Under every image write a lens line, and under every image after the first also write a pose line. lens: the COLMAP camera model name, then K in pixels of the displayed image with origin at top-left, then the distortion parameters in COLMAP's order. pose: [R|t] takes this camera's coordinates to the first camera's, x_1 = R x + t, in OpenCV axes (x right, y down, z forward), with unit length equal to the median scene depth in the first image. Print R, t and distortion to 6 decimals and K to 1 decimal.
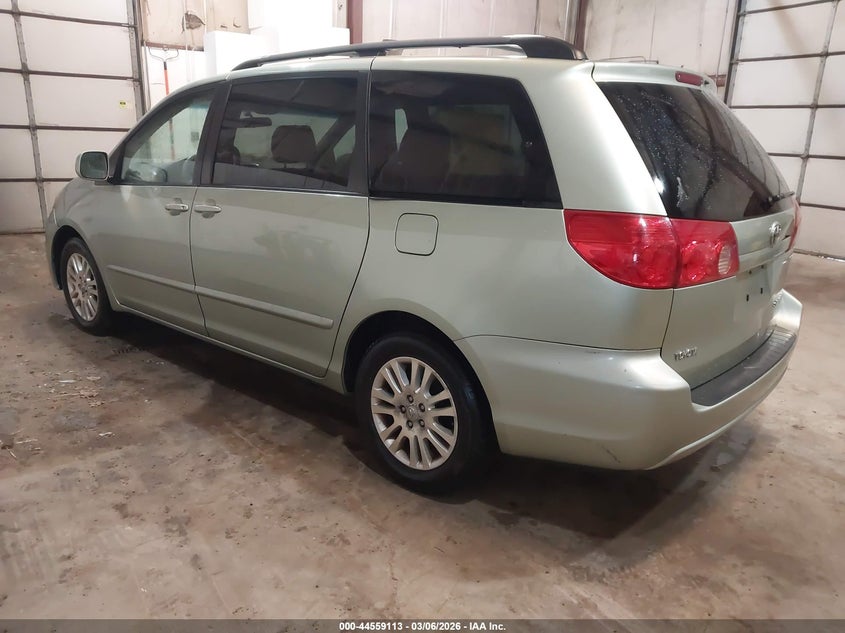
lens RADIAL K [[657.7, 0, 425.8], [0, 657.7, 317.0], [0, 0, 1]] dist [-0.007993, 0.007462]
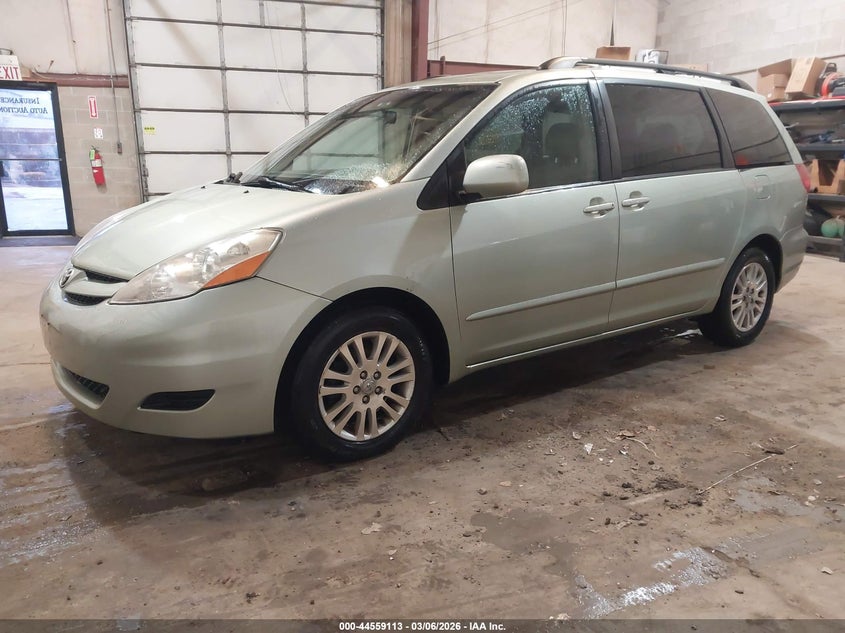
lens RADIAL K [[657.7, 0, 424.1], [0, 657.7, 321.0], [0, 0, 1]] dist [-0.007993, 0.007462]
pose [[0.230457, -0.265166, 0.936257, -1.366162], [0.264908, 0.942912, 0.201844, -0.269044], [-0.936330, 0.201506, 0.287545, 0.993999]]
